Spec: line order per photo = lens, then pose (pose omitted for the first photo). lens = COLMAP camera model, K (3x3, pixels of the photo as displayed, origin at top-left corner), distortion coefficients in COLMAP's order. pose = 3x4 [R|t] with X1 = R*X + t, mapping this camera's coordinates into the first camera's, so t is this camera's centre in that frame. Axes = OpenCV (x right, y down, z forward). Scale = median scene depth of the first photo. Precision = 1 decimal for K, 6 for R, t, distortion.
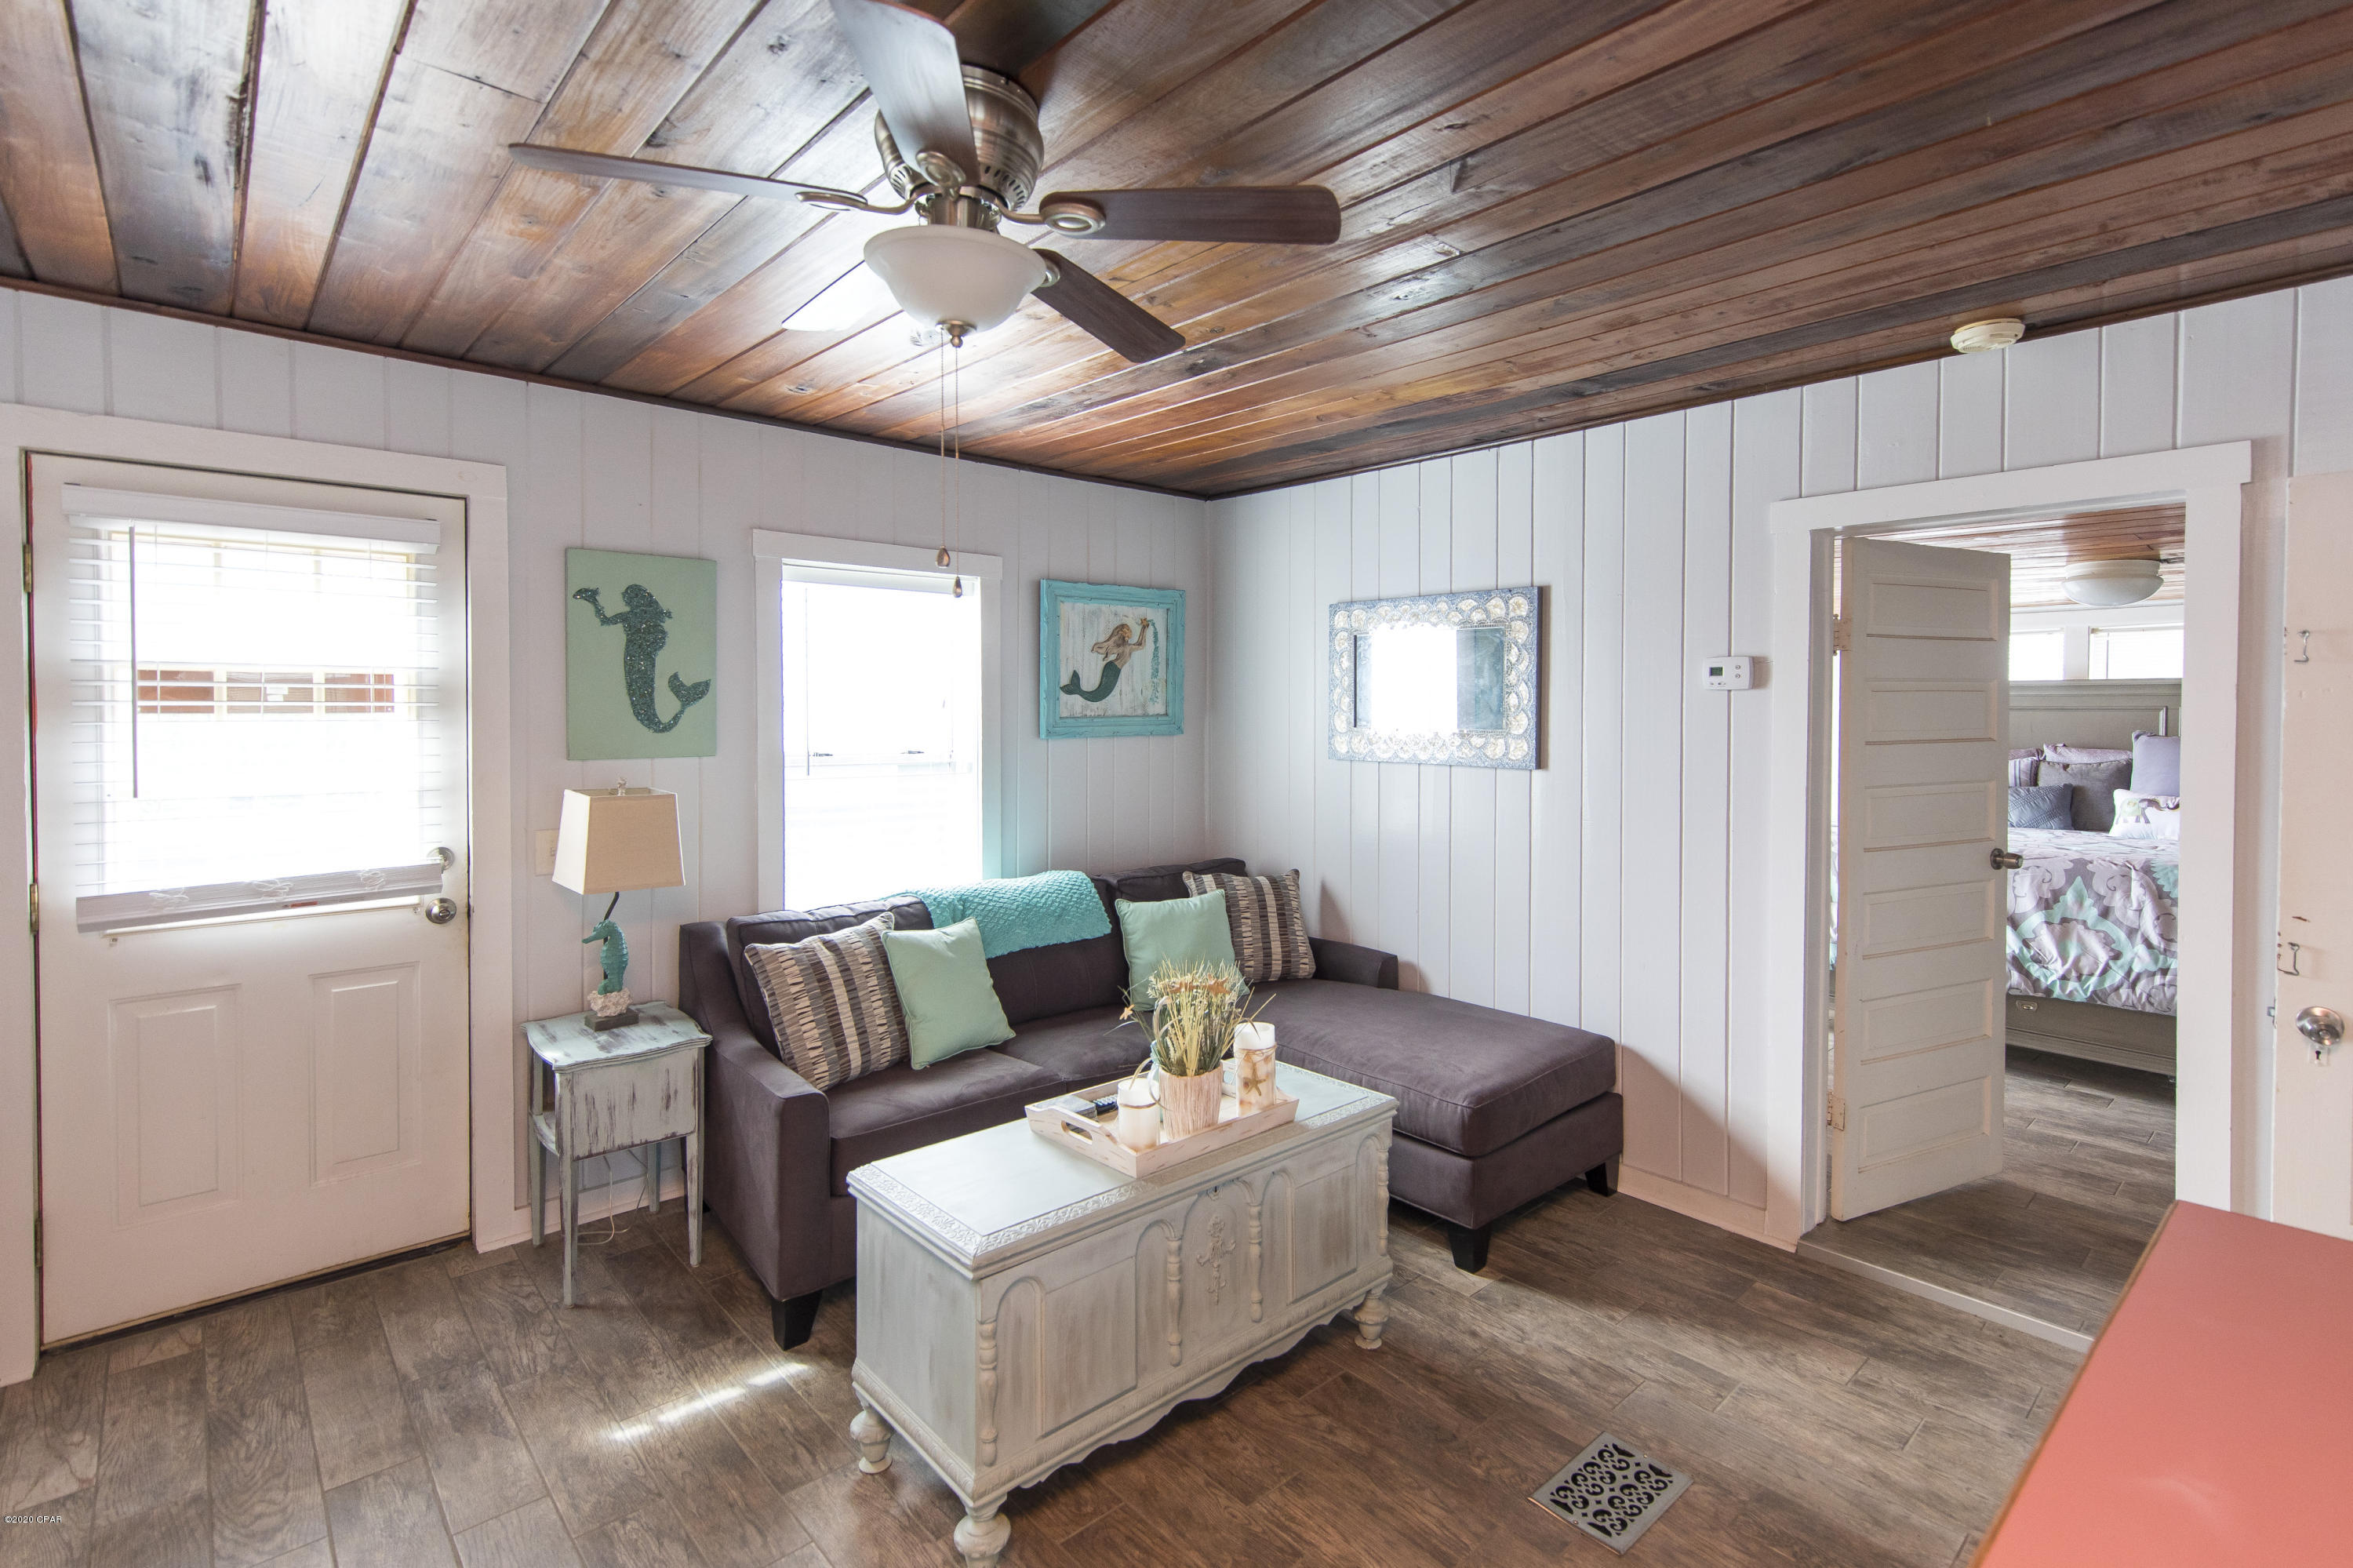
lens RADIAL K [[1128.4, 0, 1182.1], [0, 1128.4, 728.8], [0, 0, 1]] dist [0.001697, -0.000053]
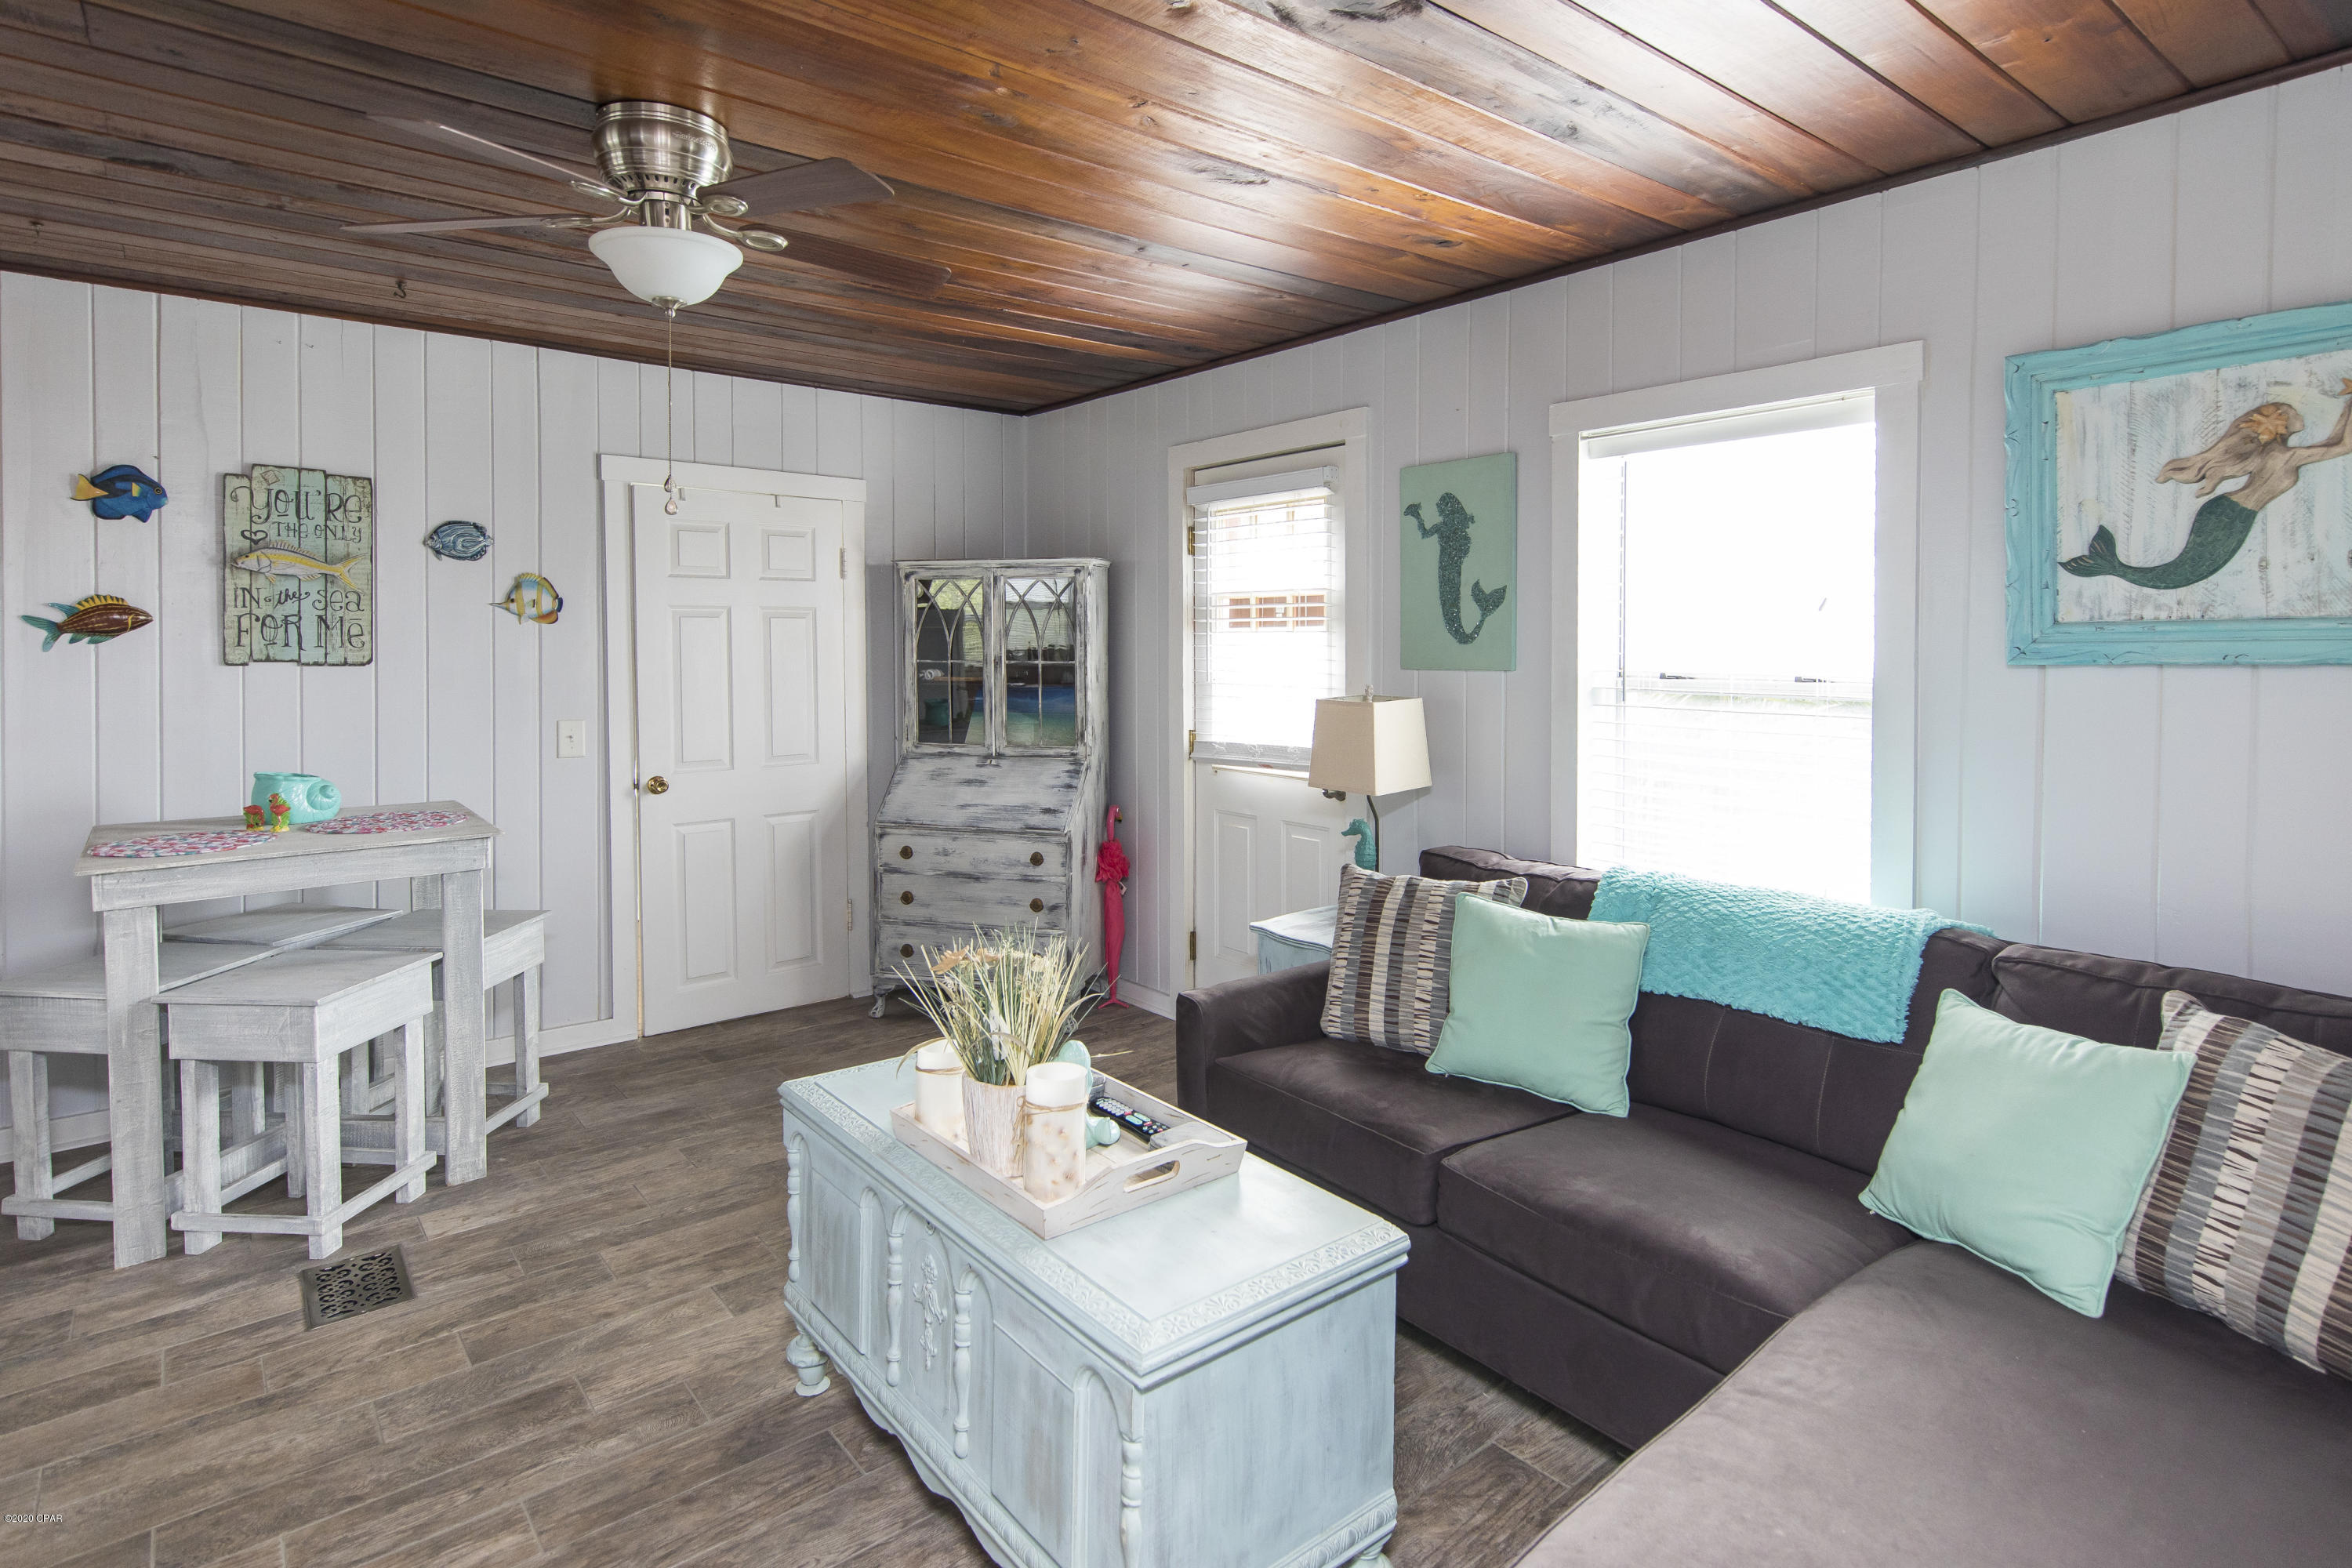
lens RADIAL K [[1212.4, 0, 1178.9], [0, 1212.4, 647.7], [0, 0, 1]] dist [0.000814, 0.000176]
pose [[-0.058057, 0.003571, -0.998307, 0.571665], [-0.016907, 0.999847, 0.004559, 0.006250], [0.998170, 0.017143, -0.057988, 0.806219]]
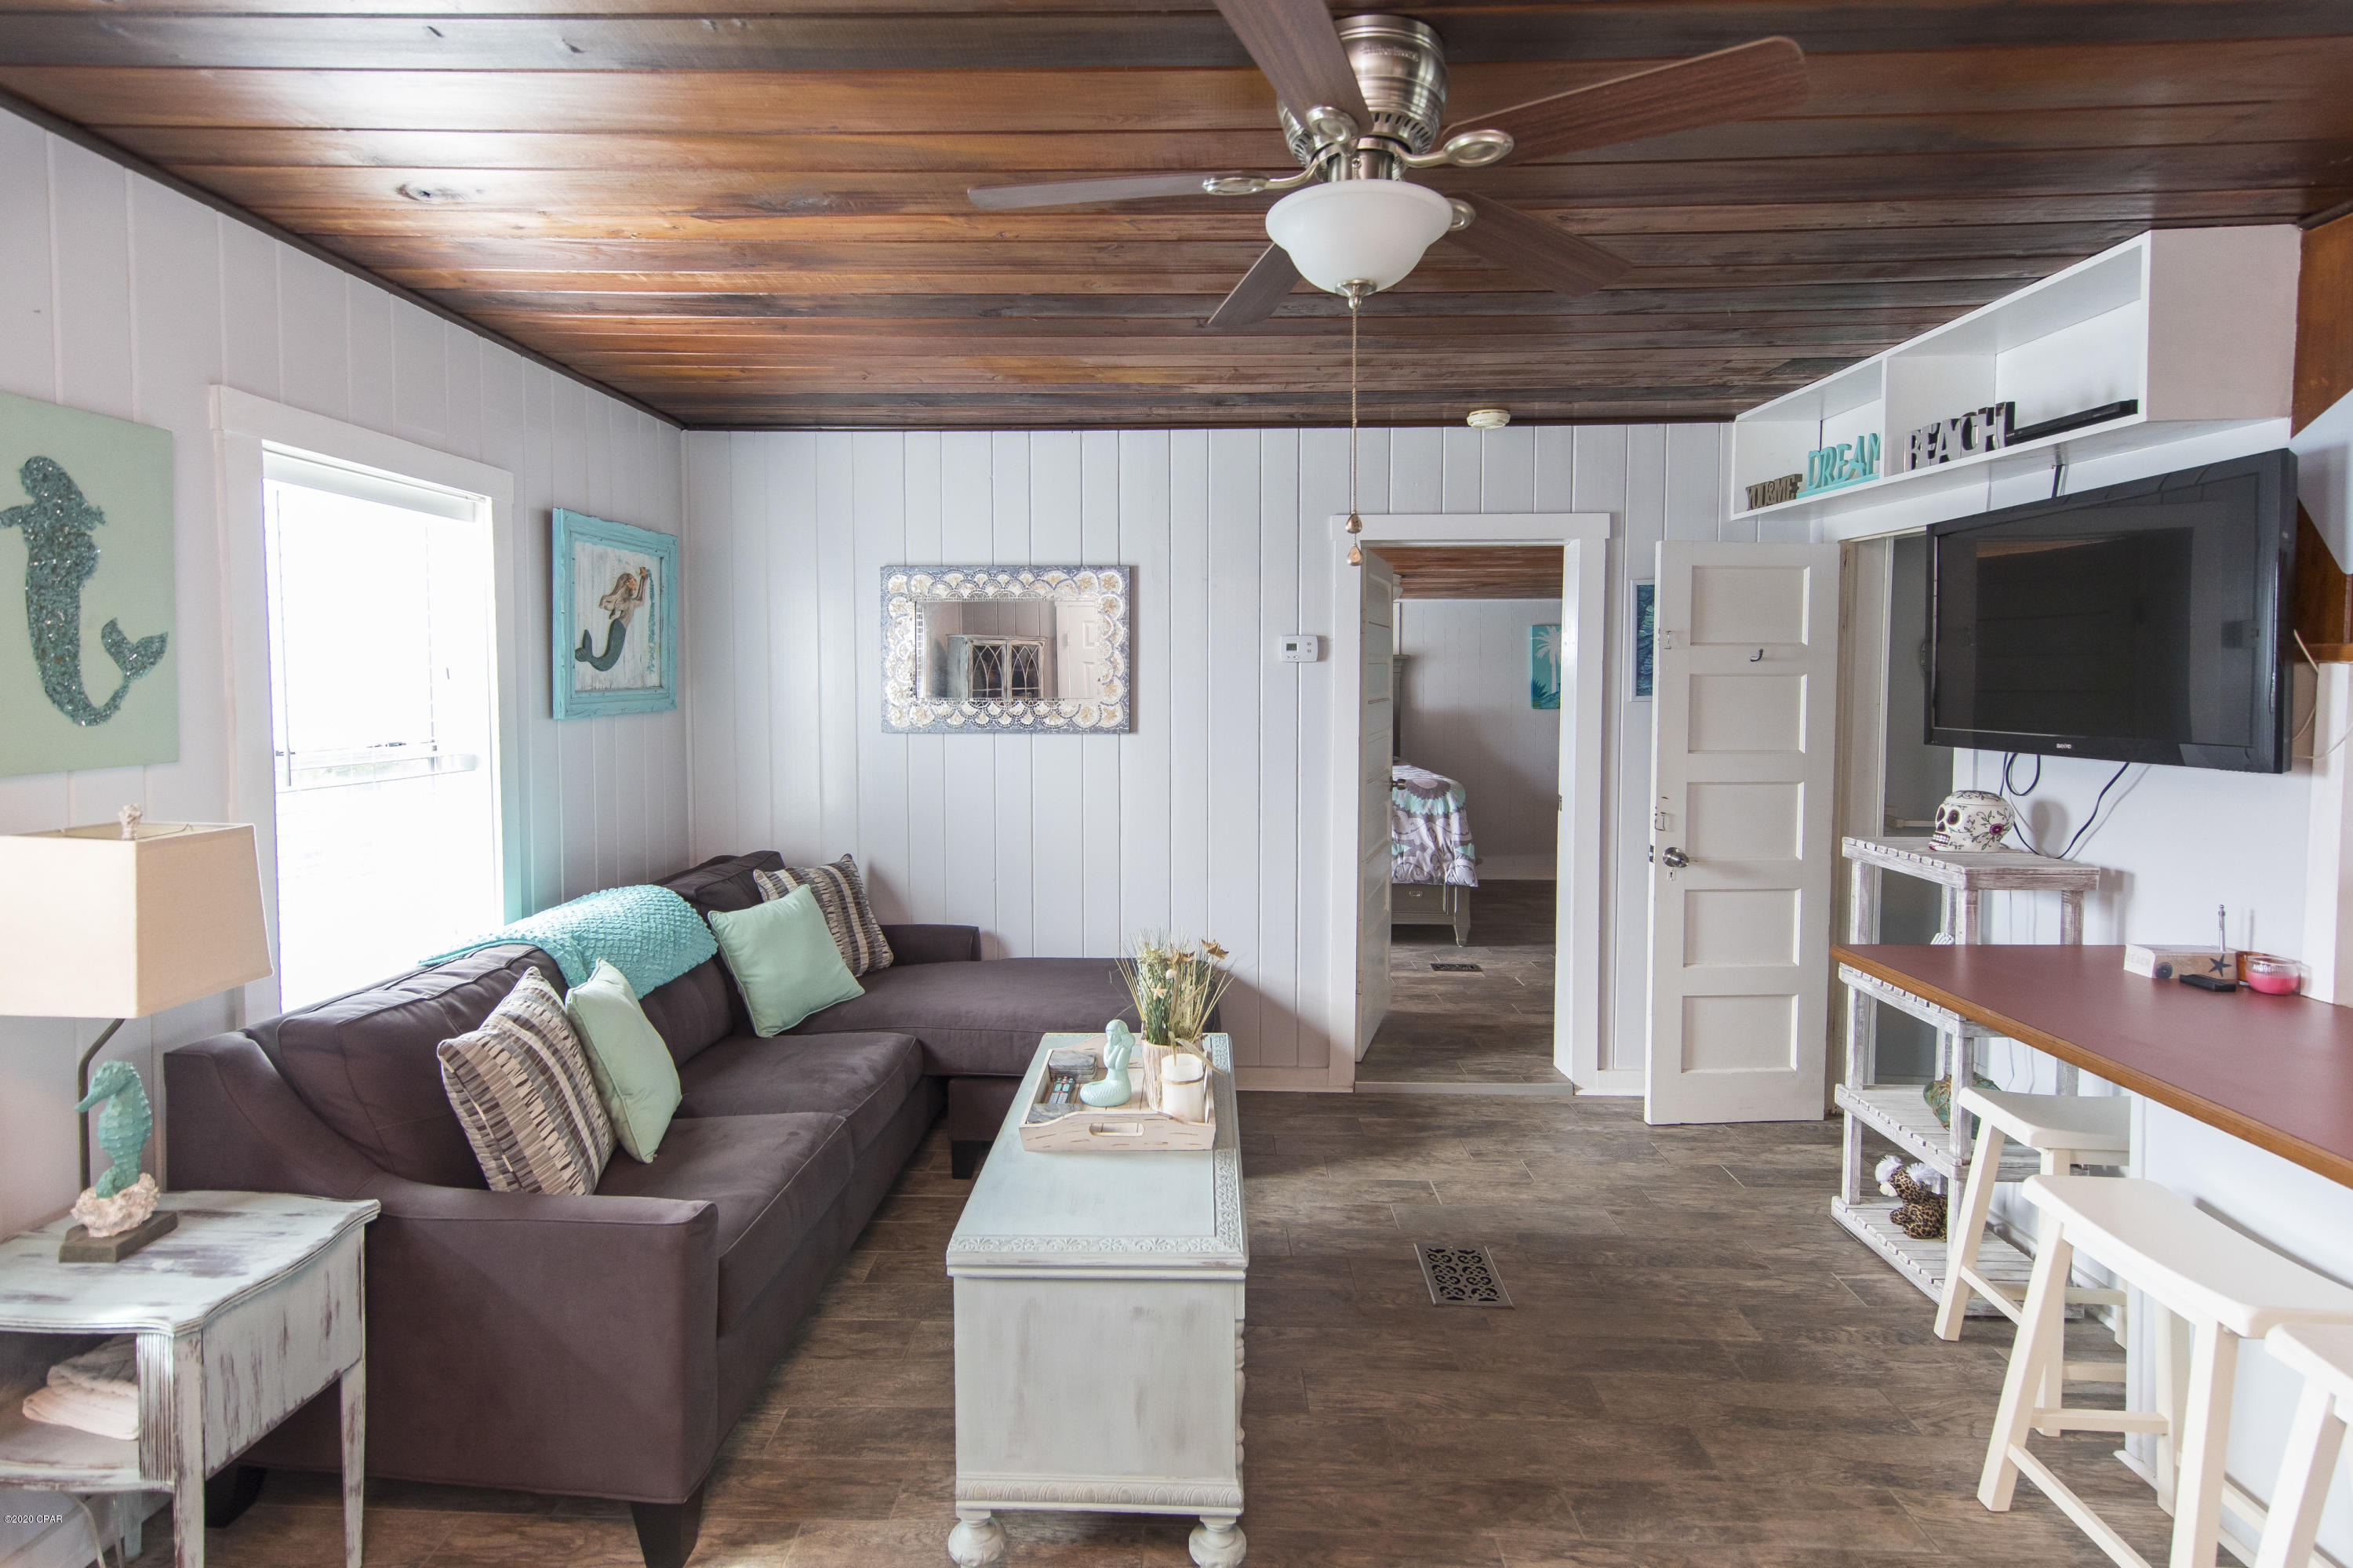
lens RADIAL K [[1161.9, 0, 1177.7], [0, 1161.9, 727.3], [0, 0, 1]] dist [-0.000822, -0.000626]
pose [[0.686509, -0.034107, 0.726321, -0.504434], [0.016323, 0.999370, 0.031501, -0.004685], [-0.726938, -0.009770, 0.686633, 0.202825]]
